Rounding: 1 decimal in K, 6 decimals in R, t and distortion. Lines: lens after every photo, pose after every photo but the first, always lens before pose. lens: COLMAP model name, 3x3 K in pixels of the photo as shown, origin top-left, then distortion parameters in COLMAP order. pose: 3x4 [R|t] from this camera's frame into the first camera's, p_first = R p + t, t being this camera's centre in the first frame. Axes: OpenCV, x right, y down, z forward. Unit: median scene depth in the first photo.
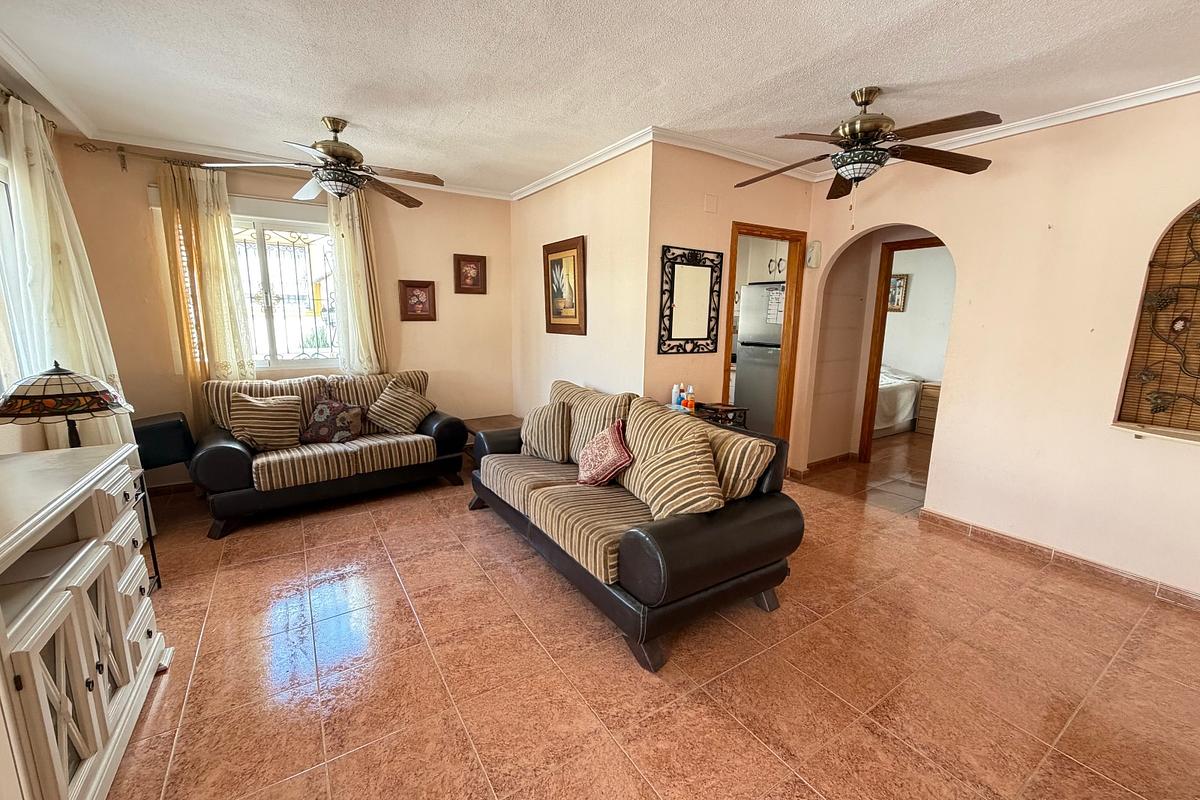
lens RADIAL K [[478.8, 0, 602.7], [0, 478.8, 397.1], [0, 0, 1]] dist [-0.000045, 0.000072]
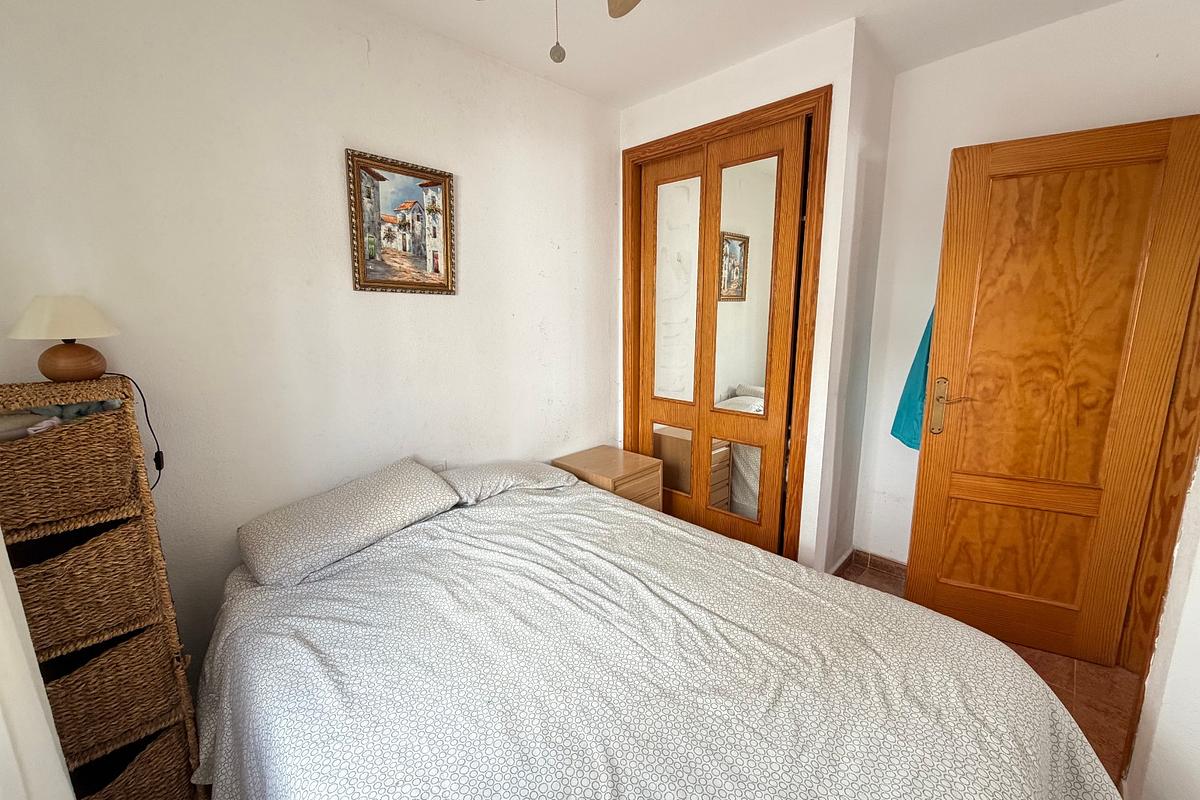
lens RADIAL K [[478.8, 0, 595.0], [0, 478.8, 400.5], [0, 0, 1]] dist [-0.000045, 0.000072]
pose [[-0.211559, -0.190567, 0.958607, 0.278742], [0.181325, 0.956127, 0.230091, -0.166247], [-0.960398, 0.222497, -0.167723, 0.980946]]
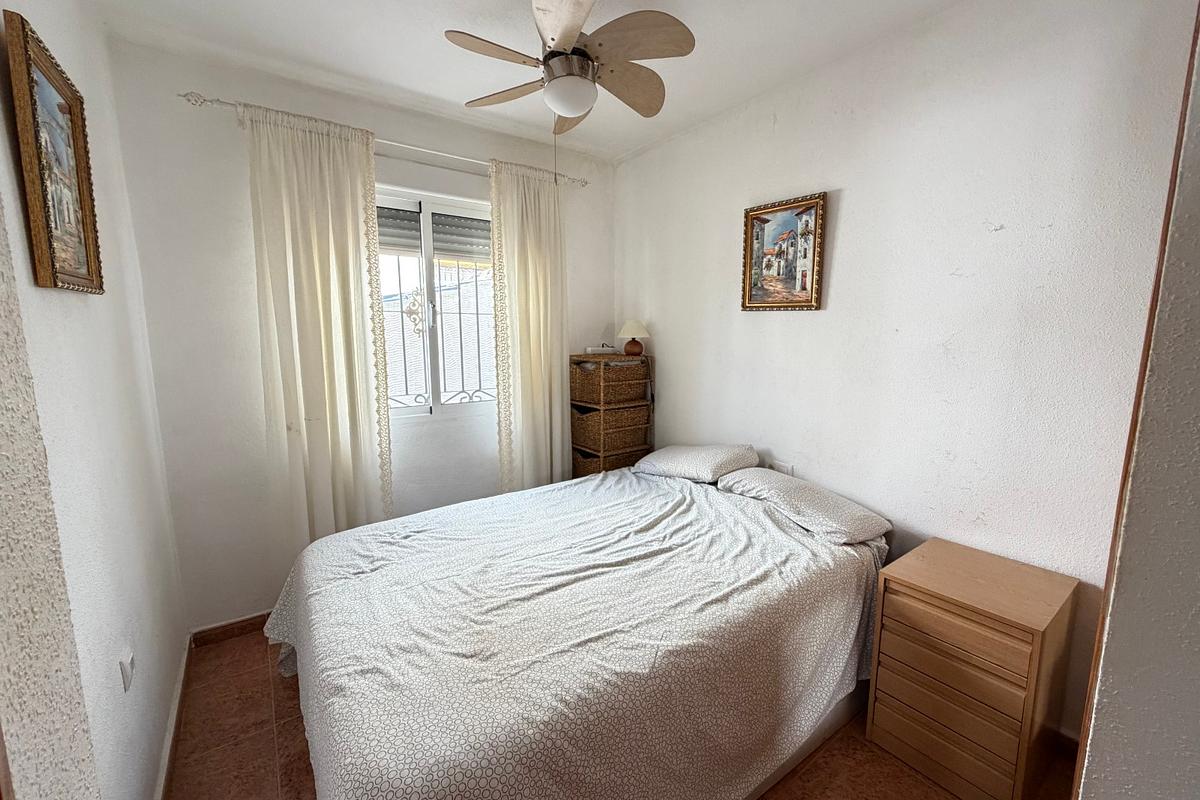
lens RADIAL K [[478.8, 0, 594.0], [0, 478.8, 399.3], [0, 0, 1]] dist [-0.000045, 0.000072]
pose [[0.998681, -0.023190, 0.045816, 0.455757], [0.024897, 0.999003, -0.037049, -0.106699], [-0.044911, 0.038141, 0.998263, 0.678275]]
